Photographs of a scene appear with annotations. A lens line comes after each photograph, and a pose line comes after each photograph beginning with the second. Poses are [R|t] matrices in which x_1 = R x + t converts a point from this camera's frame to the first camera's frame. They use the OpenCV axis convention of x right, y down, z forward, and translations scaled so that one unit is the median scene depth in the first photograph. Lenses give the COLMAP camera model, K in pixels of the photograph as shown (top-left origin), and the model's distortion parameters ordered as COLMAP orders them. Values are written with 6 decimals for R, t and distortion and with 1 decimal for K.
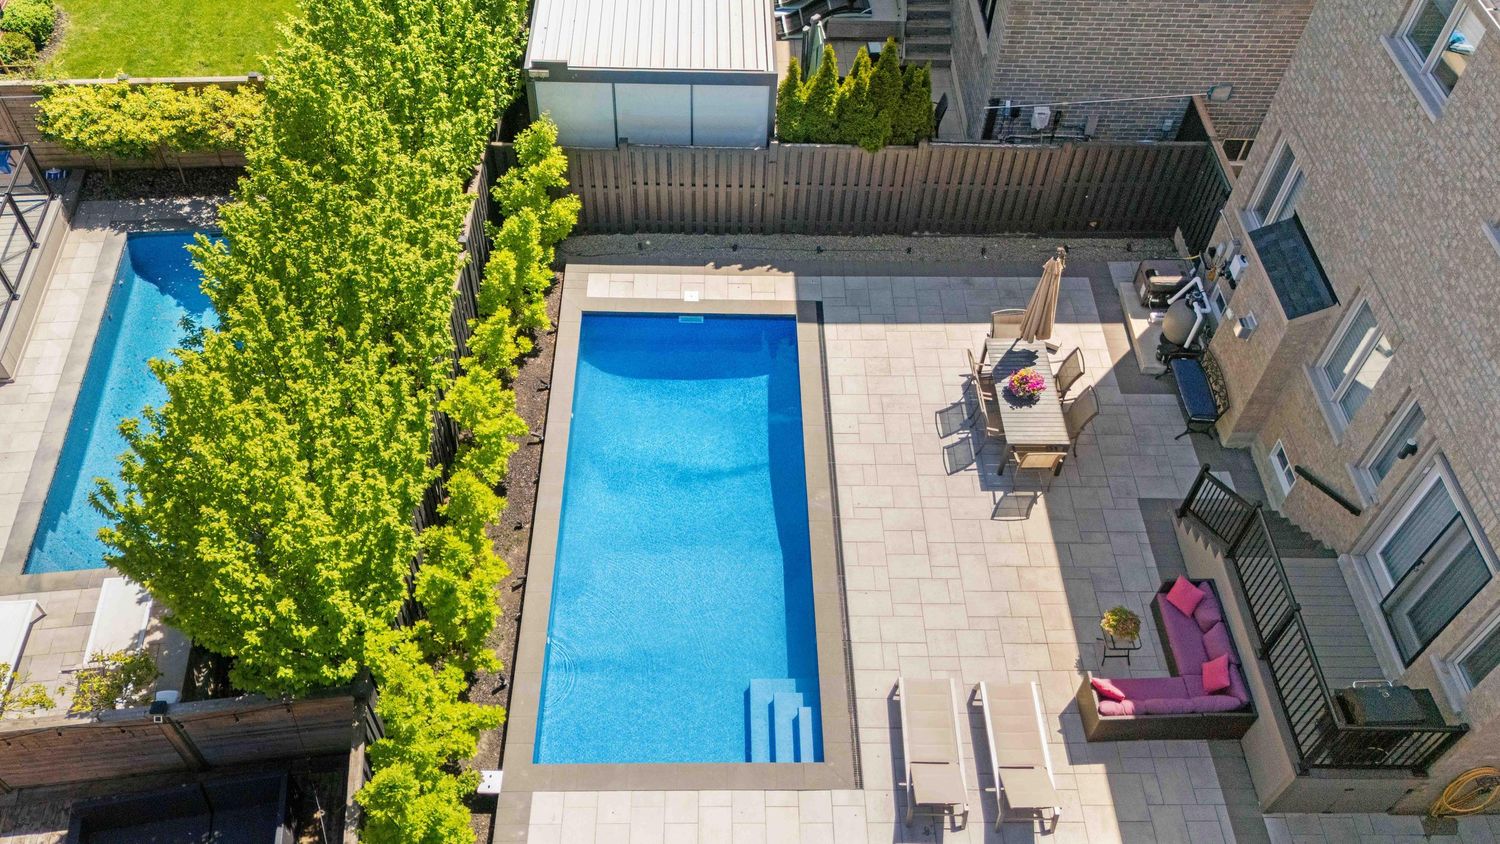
lens RADIAL K [[1188.6, 0, 753.1], [0, 1188.6, 414.3], [0, 0, 1]] dist [0.094451, -0.115829]
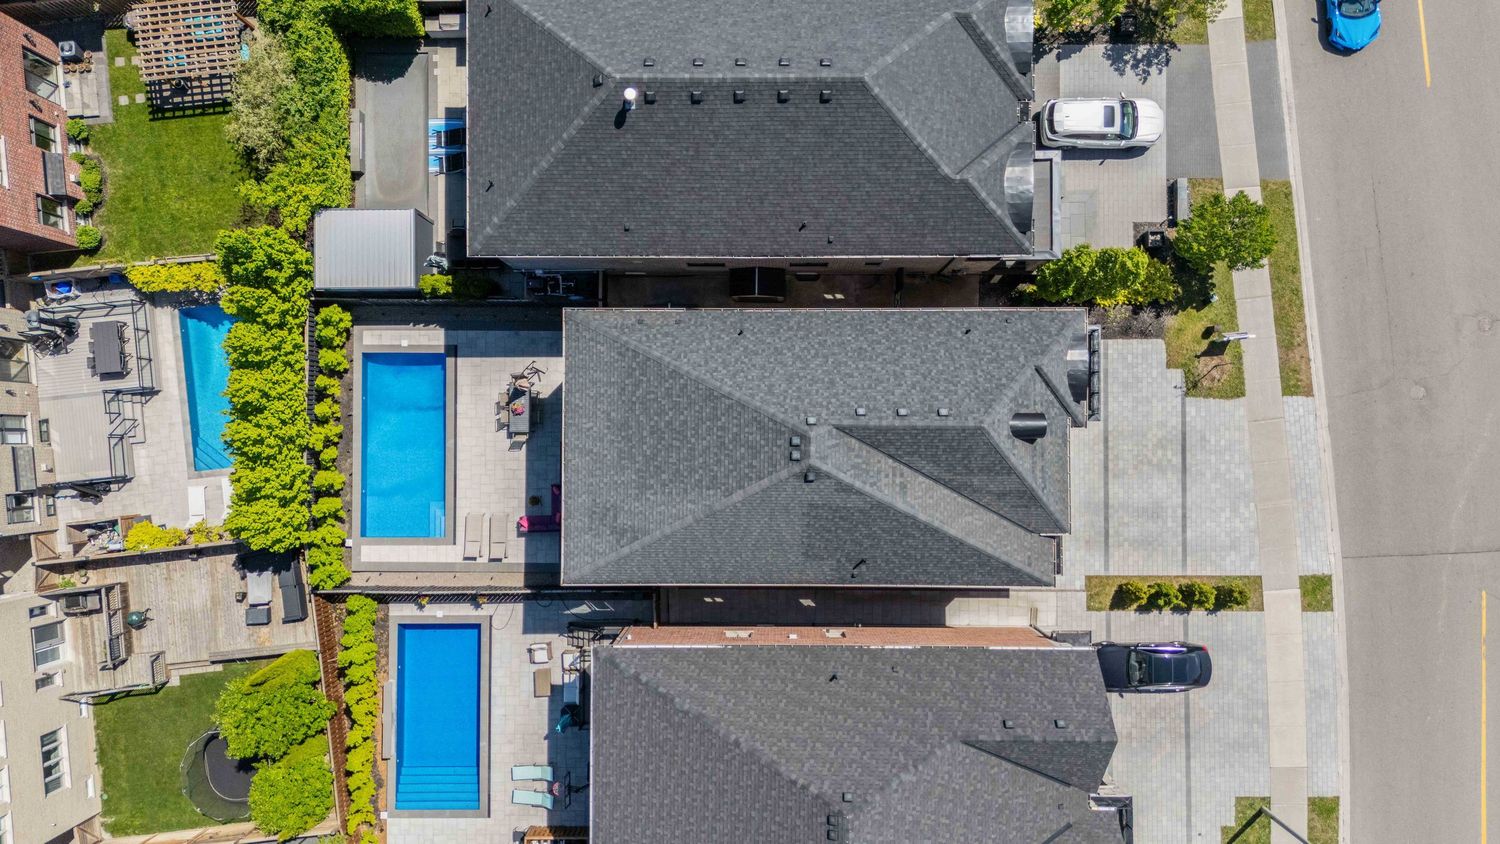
lens RADIAL K [[1124.0, 0, 751.0], [0, 1124.0, 421.3], [0, 0, 1]] dist [0.053963, -0.054614]
pose [[0.998867, 0.021057, -0.042680, 0.824884], [0.011237, 0.767091, 0.641440, -1.571932], [0.046247, -0.641193, 0.765985, -0.951561]]
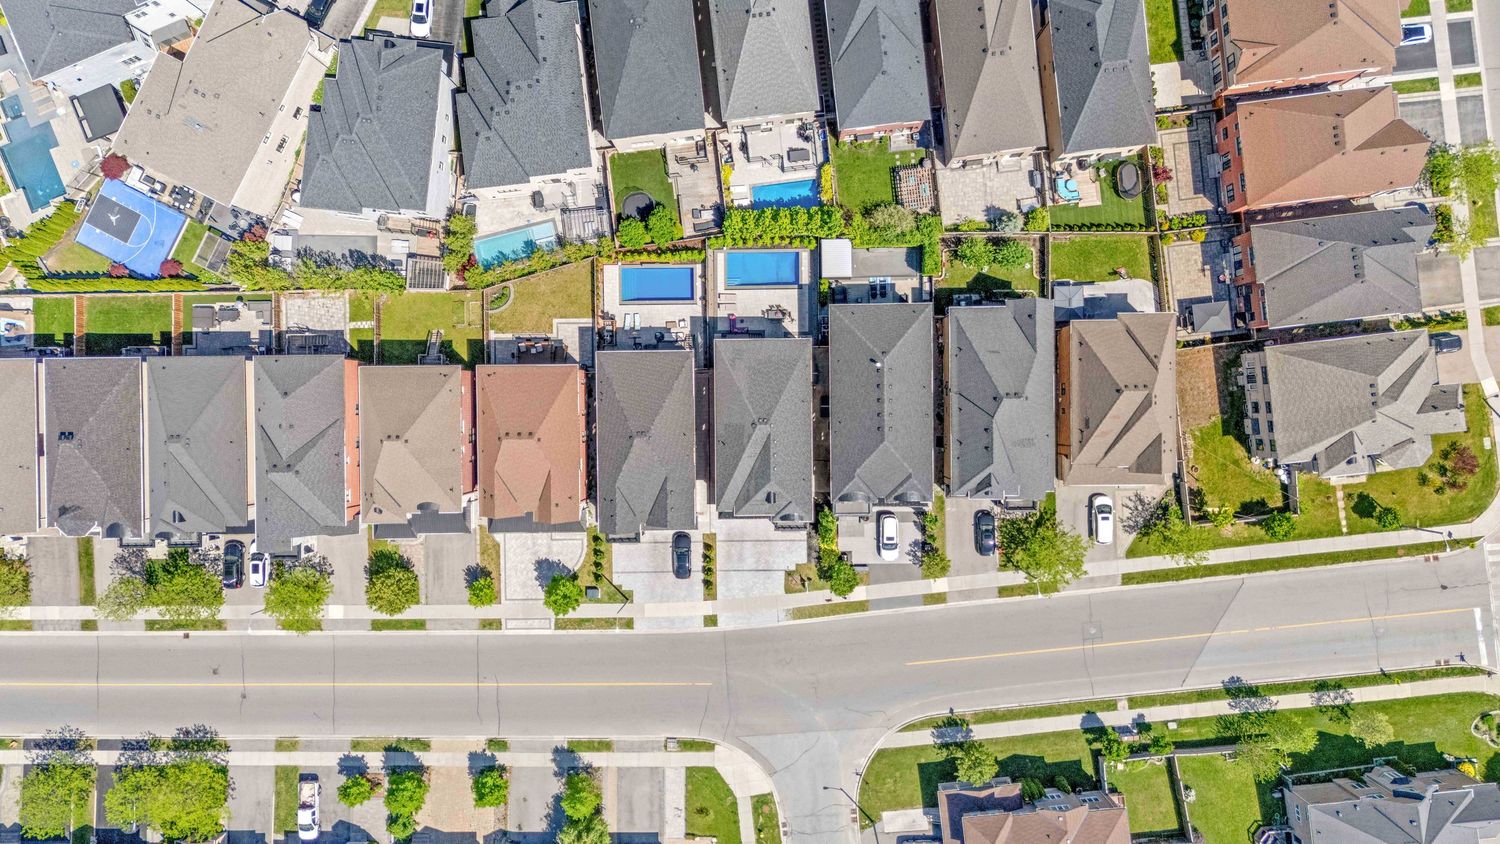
lens RADIAL K [[1085.6, 0, 753.5], [0, 1085.6, 421.3], [0, 0, 1]] dist [0.054308, -0.053664]
pose [[-0.011112, 0.999769, -0.018383, 0.929206], [-0.740759, 0.004118, 0.671758, -4.031538], [0.671679, 0.021082, 0.740542, -3.687830]]
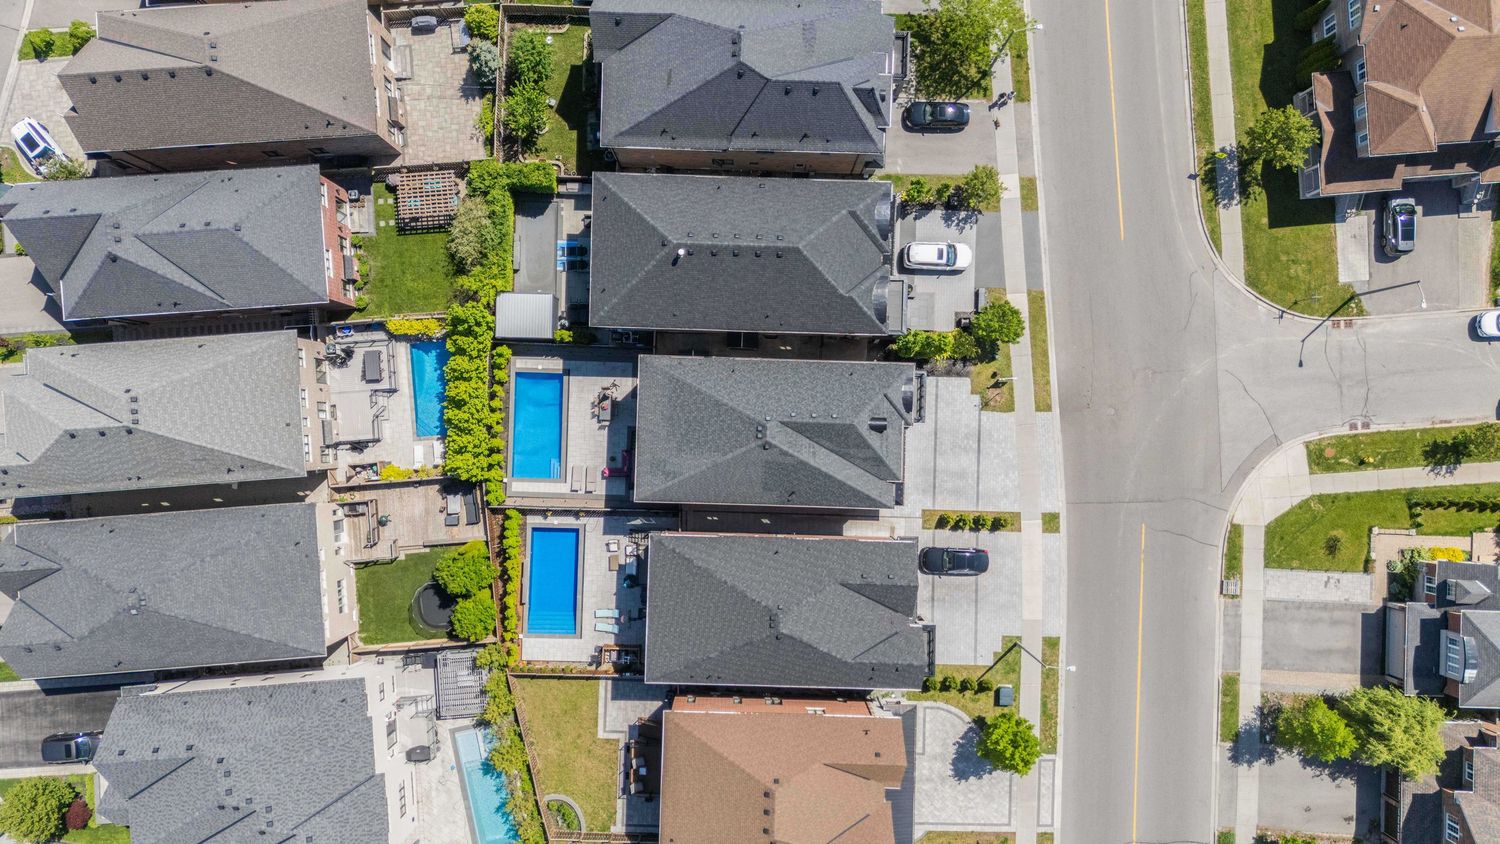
lens RADIAL K [[1085.6, 0, 753.5], [0, 1085.6, 421.3], [0, 0, 1]] dist [0.054308, -0.053664]
pose [[0.998526, 0.049434, -0.022400, 0.879613], [-0.023282, 0.763000, 0.645979, -2.692441], [0.049024, -0.644506, 0.763026, -2.272640]]
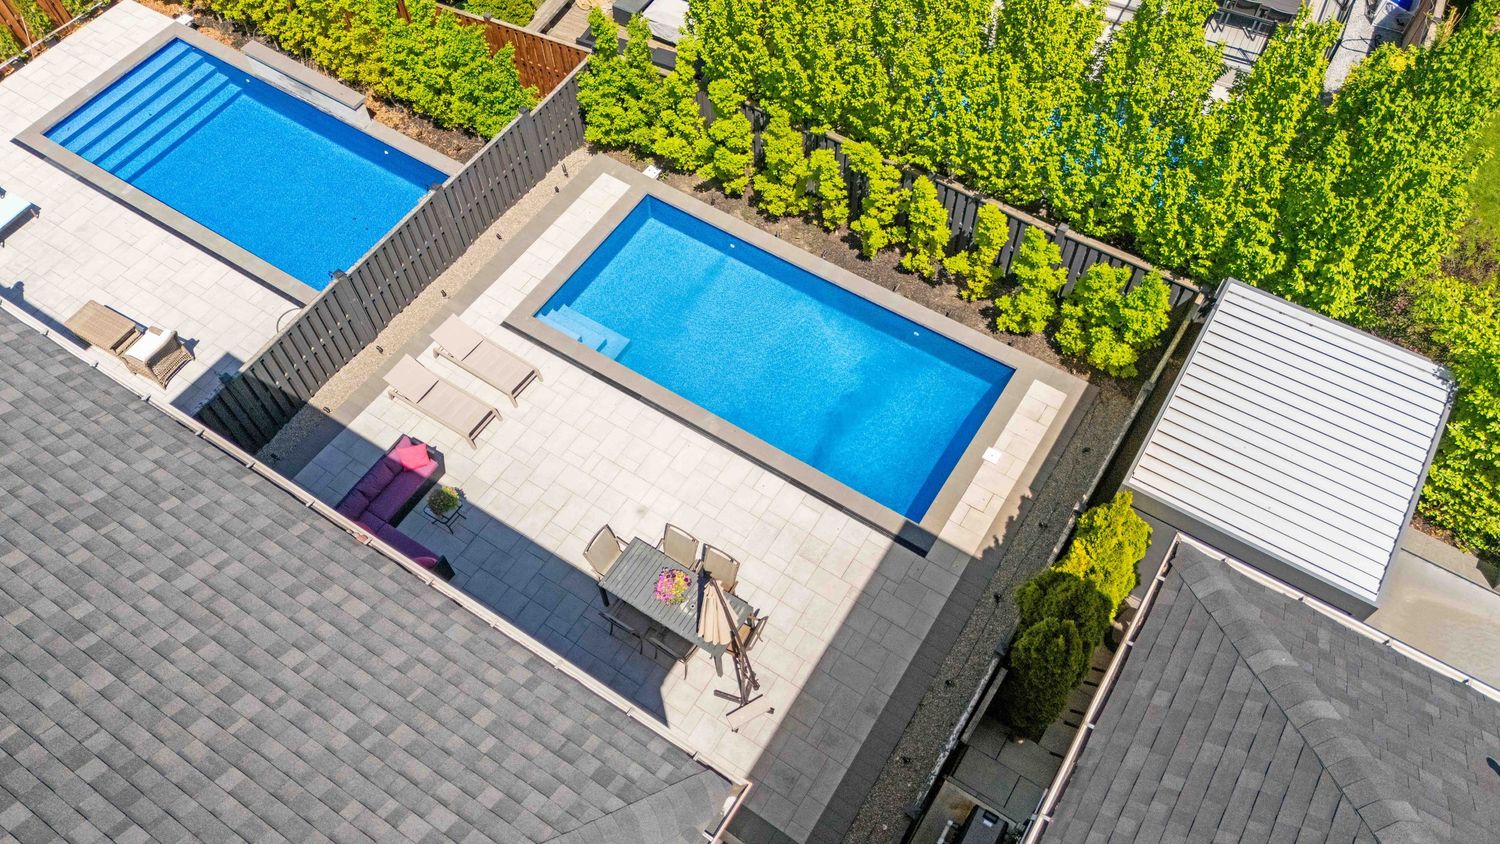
lens RADIAL K [[1103.2, 0, 752.7], [0, 1103.2, 423.6], [0, 0, 1]] dist [0.072154, -0.072220]
pose [[-0.558871, 0.684935, -0.467468, 0.482525], [-0.632496, 0.012487, 0.774463, -0.706271], [0.536294, 0.728497, 0.426240, 0.513929]]
